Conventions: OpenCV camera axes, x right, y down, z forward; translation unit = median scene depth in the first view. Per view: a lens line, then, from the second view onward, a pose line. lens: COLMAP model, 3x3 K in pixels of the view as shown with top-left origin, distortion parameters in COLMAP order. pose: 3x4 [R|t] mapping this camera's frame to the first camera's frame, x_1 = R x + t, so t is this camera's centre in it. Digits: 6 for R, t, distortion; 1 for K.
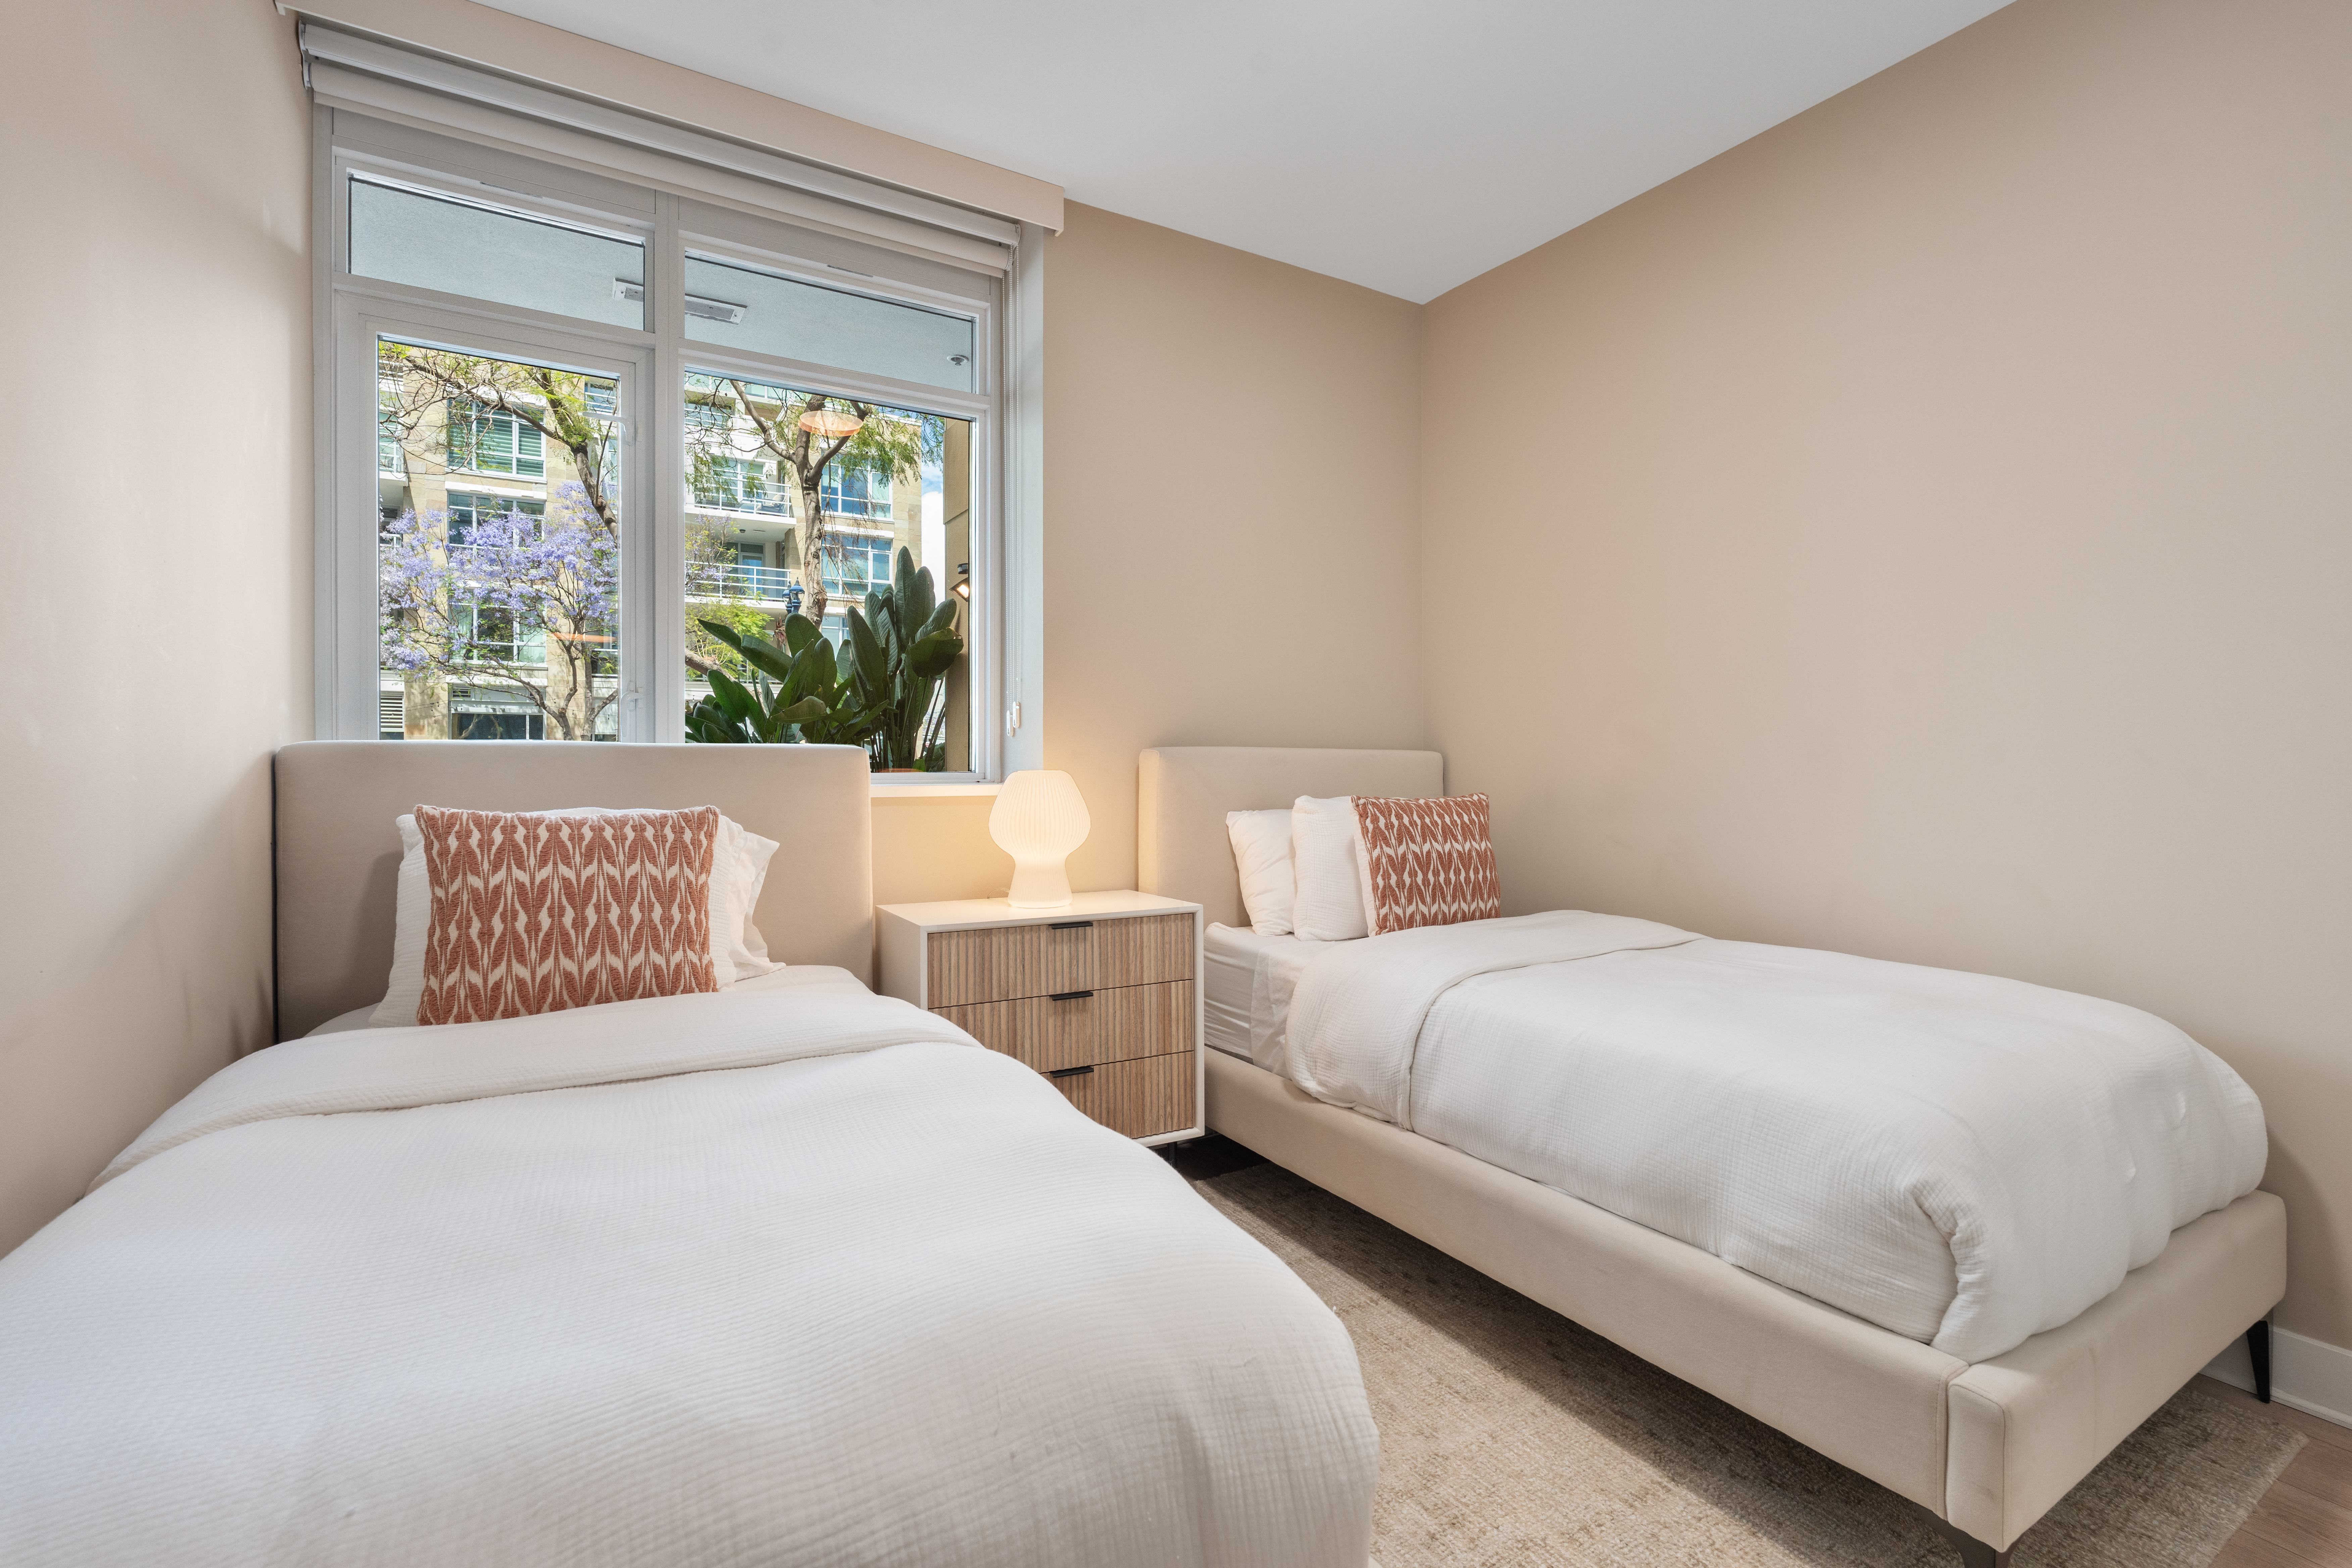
lens RADIAL K [[974.9, 0, 1176.0], [0, 974.9, 784.0], [0, 0, 1]] dist [-0.002055, -0.000167]
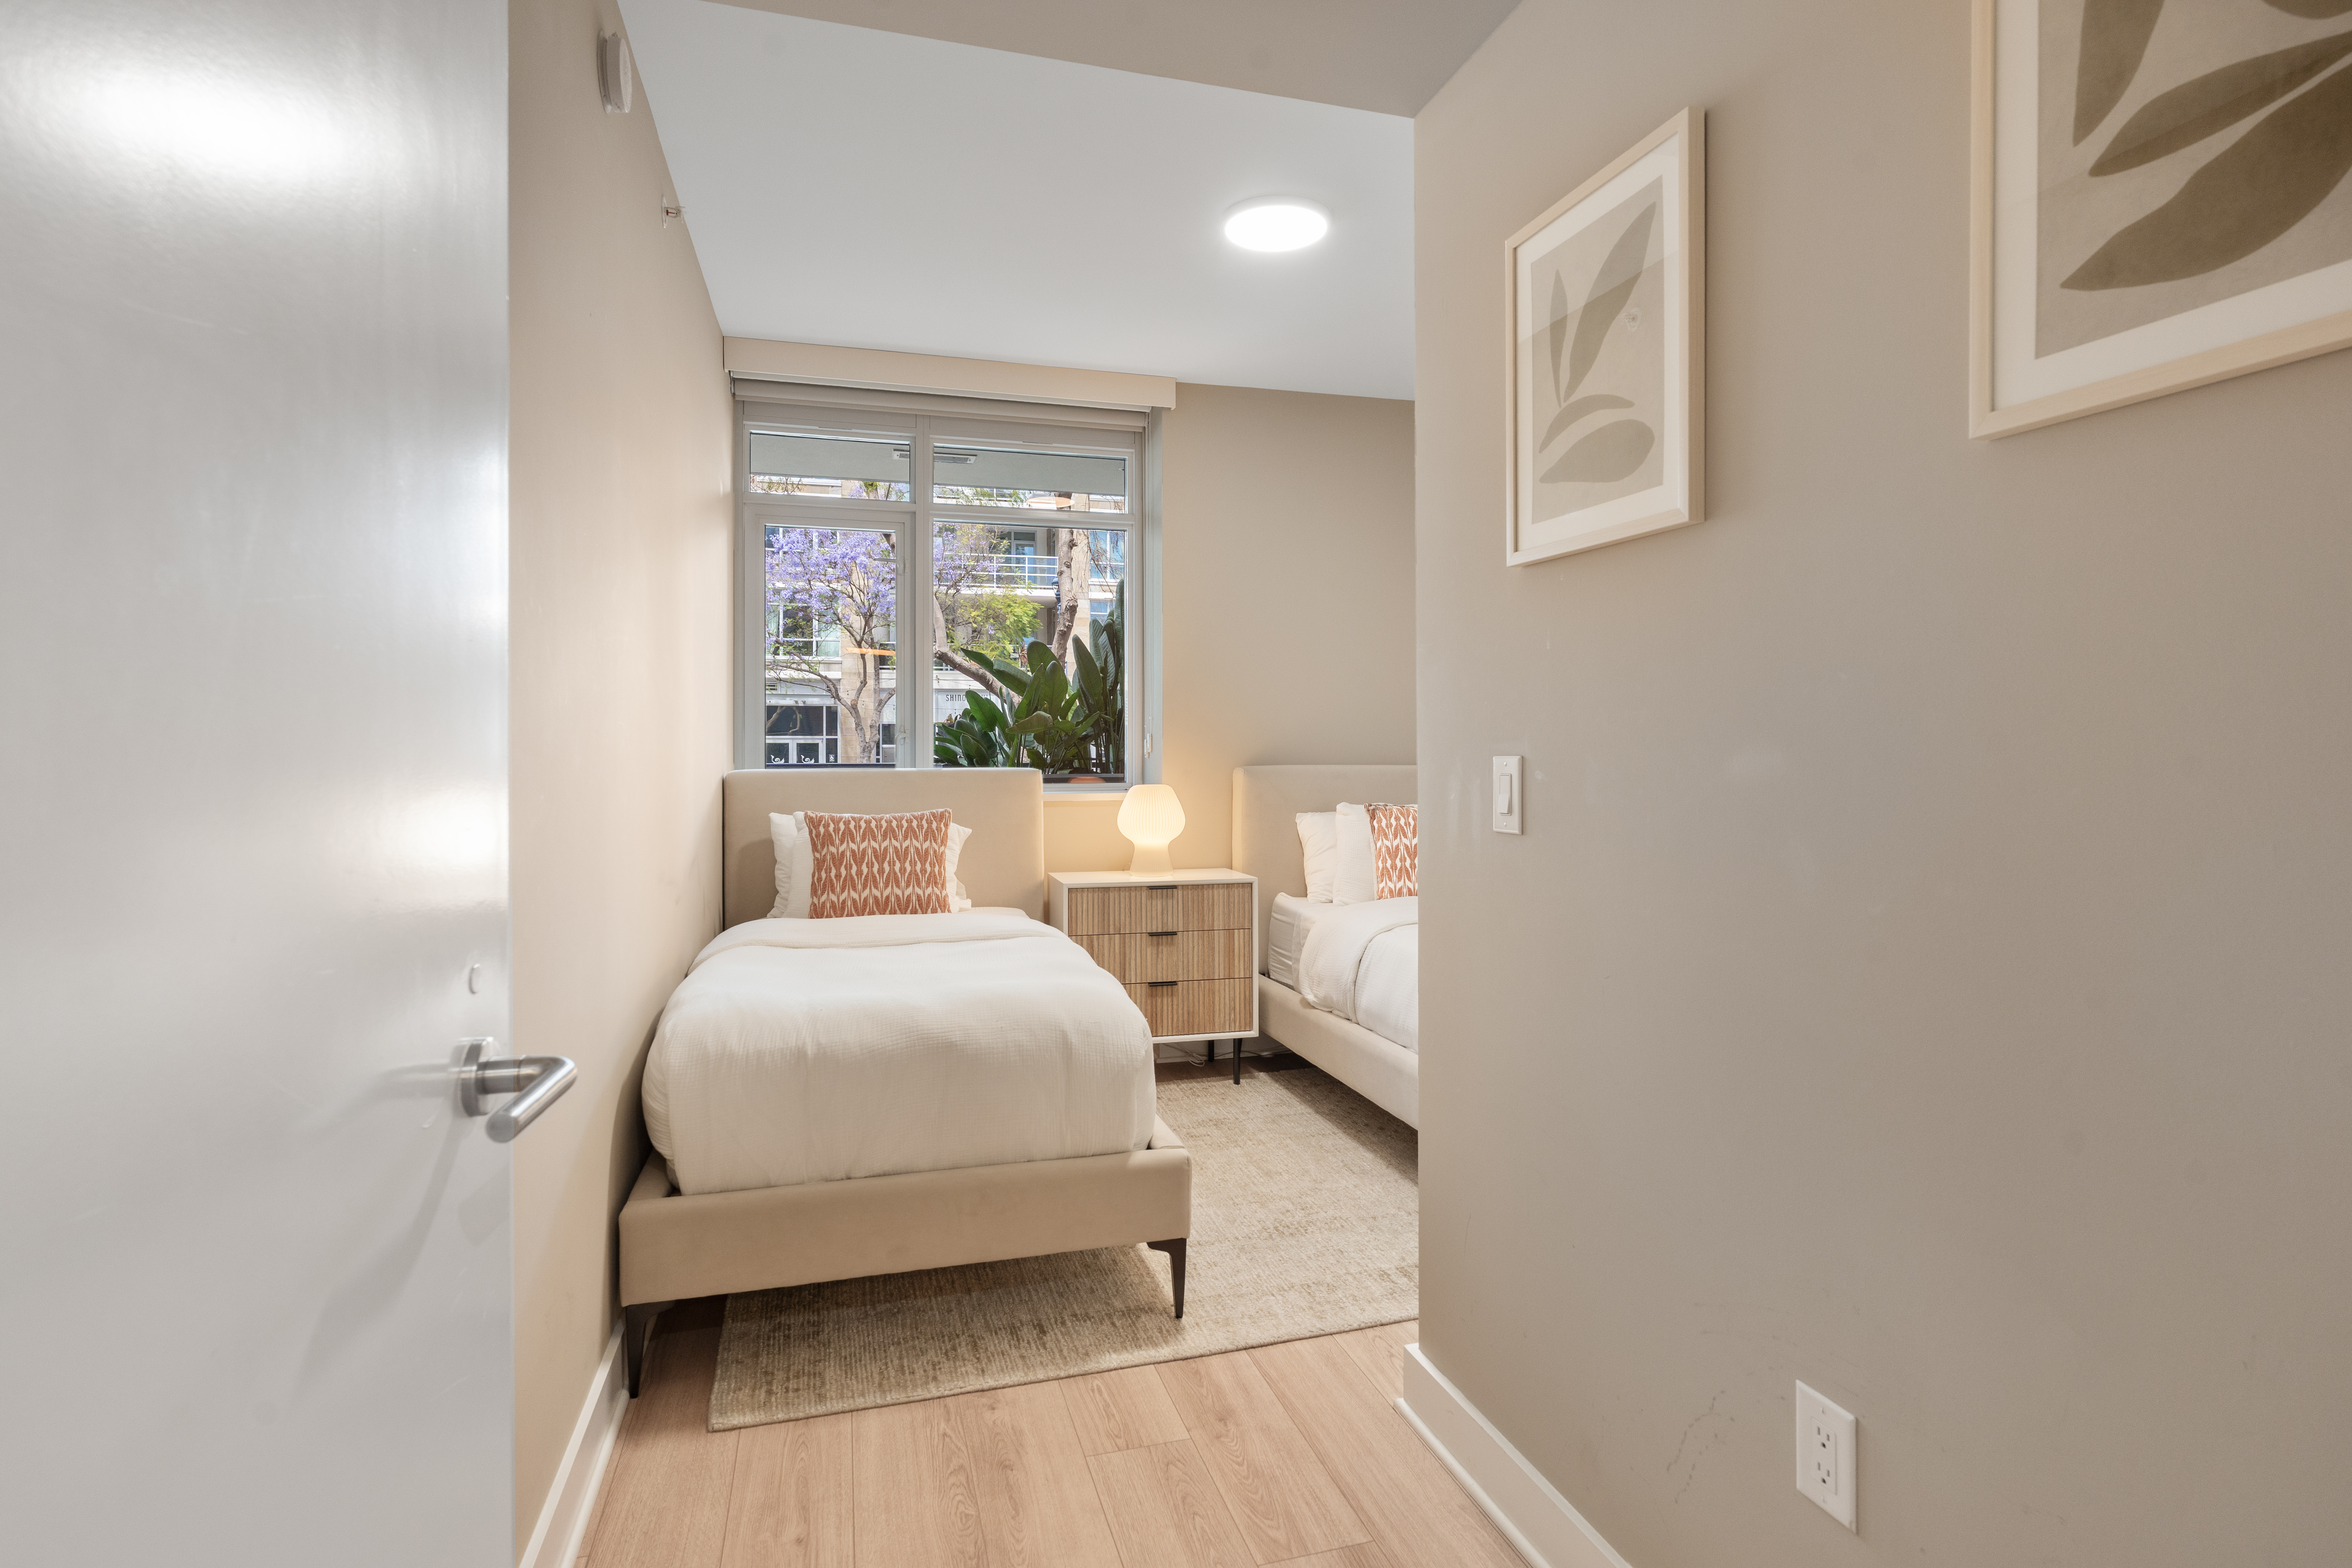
lens RADIAL K [[1191.9, 0, 1172.0], [0, 1191.9, 763.4], [0, 0, 1]] dist [0.001022, 0.000062]
pose [[0.955559, -0.004374, -0.294769, 0.428582], [0.002998, 0.999982, -0.005121, -0.038186], [0.294786, 0.004010, 0.955555, -0.733002]]
